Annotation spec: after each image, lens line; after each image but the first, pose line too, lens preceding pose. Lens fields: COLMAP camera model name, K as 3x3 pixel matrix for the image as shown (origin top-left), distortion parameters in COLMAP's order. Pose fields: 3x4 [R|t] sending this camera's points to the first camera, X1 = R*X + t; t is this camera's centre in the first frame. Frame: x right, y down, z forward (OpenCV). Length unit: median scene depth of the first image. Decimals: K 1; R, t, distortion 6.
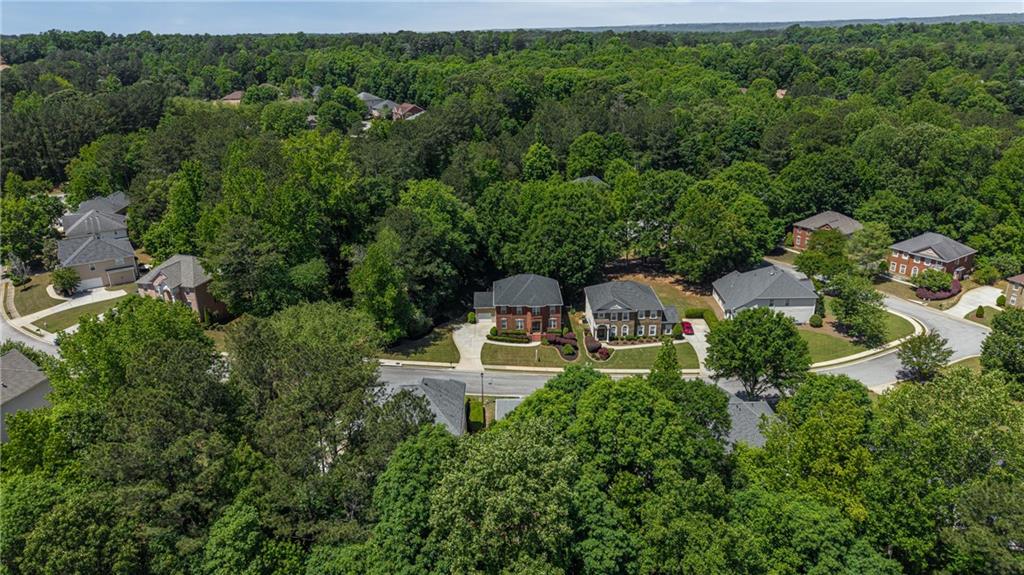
lens RADIAL K [[686.9, 0, 534.5], [0, 686.9, 266.0], [0, 0, 1]] dist [0.005183, -0.000693]
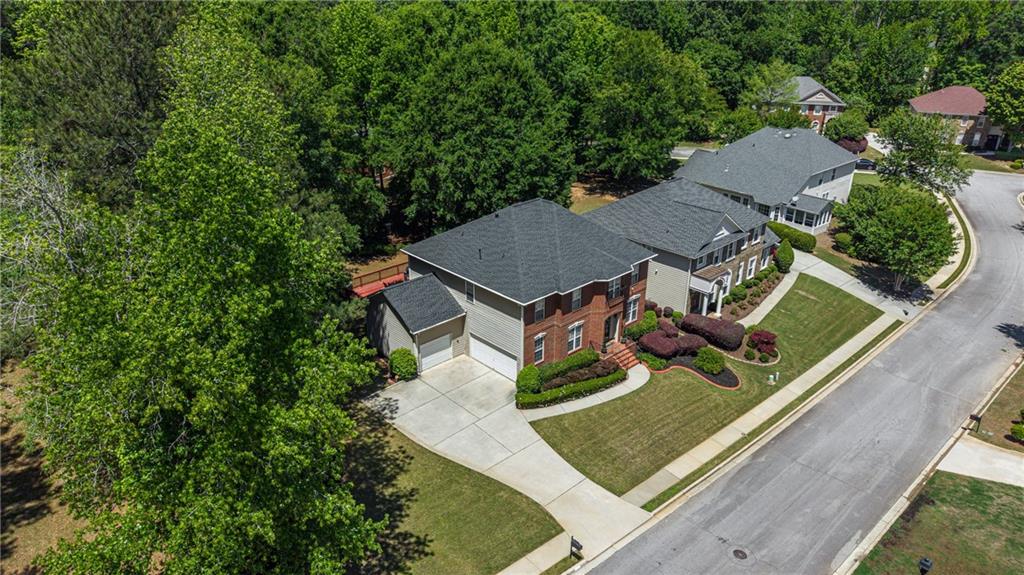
lens RADIAL K [[689.3, 0, 517.1], [0, 689.3, 285.6], [0, 0, 1]] dist [0.014344, -0.044247]
pose [[0.742332, -0.250048, 0.621626, -0.253513], [0.196535, 0.968206, 0.154761, -0.001315], [-0.640560, 0.007287, 0.767873, 0.733973]]
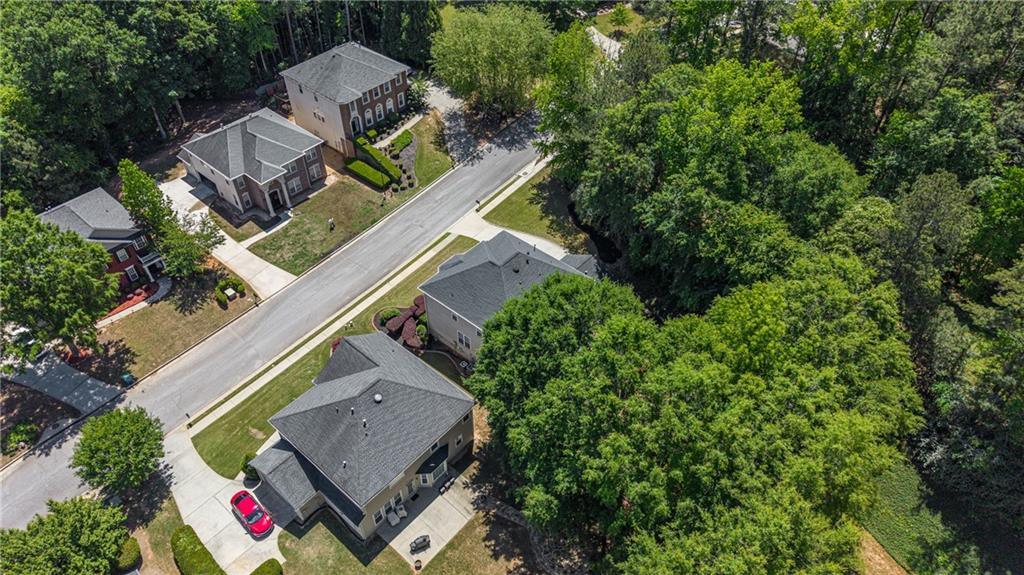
lens RADIAL K [[689.3, 0, 517.1], [0, 689.3, 285.6], [0, 0, 1]] dist [0.014344, -0.044247]
pose [[-0.677320, 0.520562, -0.519858, 0.266216], [-0.227600, 0.523693, 0.820941, -0.405226], [0.699597, 0.674360, -0.236227, 1.153254]]
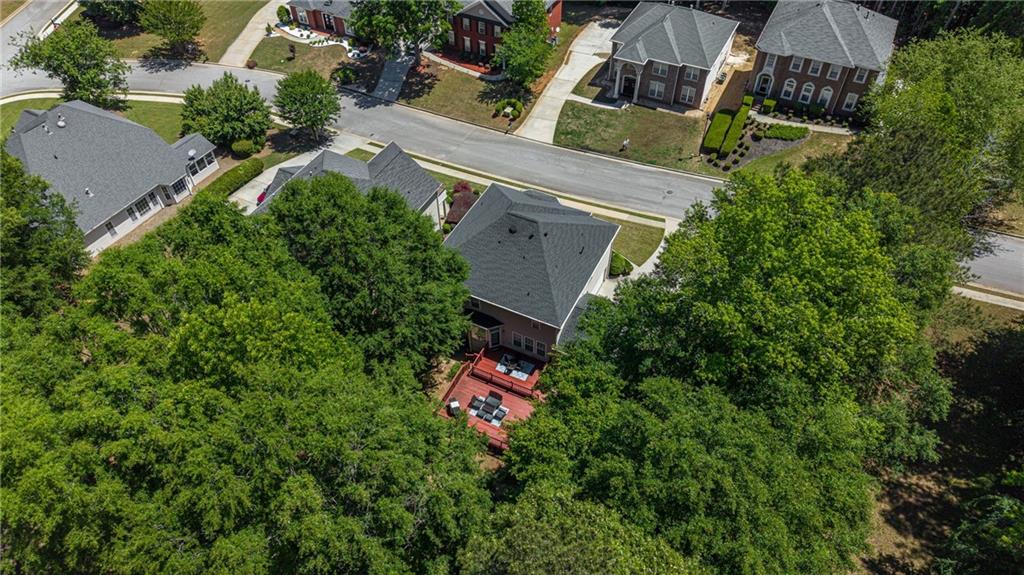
lens RADIAL K [[689.3, 0, 517.1], [0, 689.3, 285.6], [0, 0, 1]] dist [0.014344, -0.044247]
pose [[-0.880328, -0.331134, 0.339664, -0.165453], [0.166001, 0.455718, 0.874508, -0.332918], [-0.444371, 0.826239, -0.346212, 1.193691]]
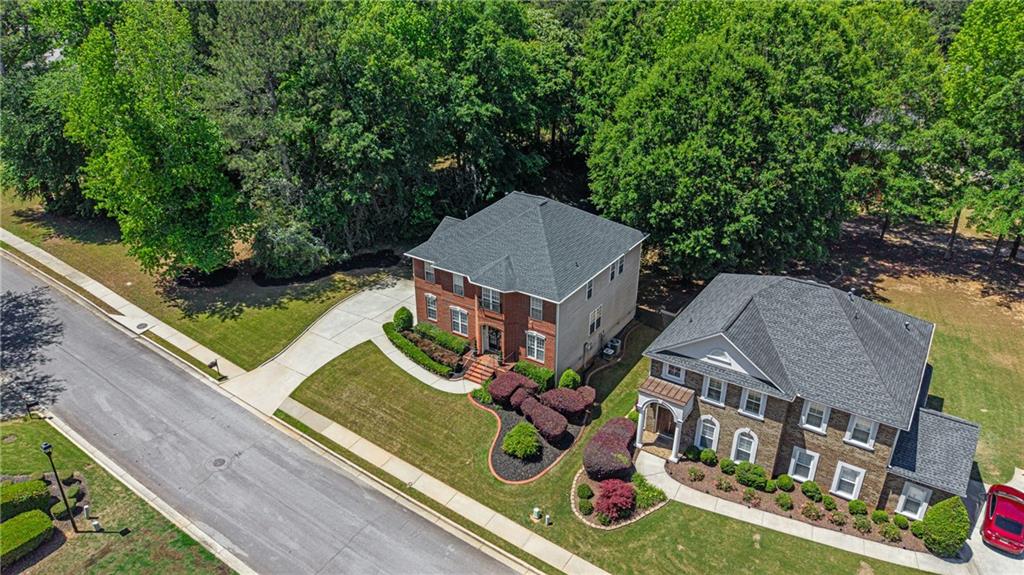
lens RADIAL K [[689.3, 0, 517.1], [0, 689.3, 285.6], [0, 0, 1]] dist [0.014344, -0.044247]
pose [[0.817725, 0.268489, -0.509156, 0.183214], [-0.200923, 0.962053, 0.184620, -0.007045], [0.539404, -0.048667, 0.840640, 0.696711]]
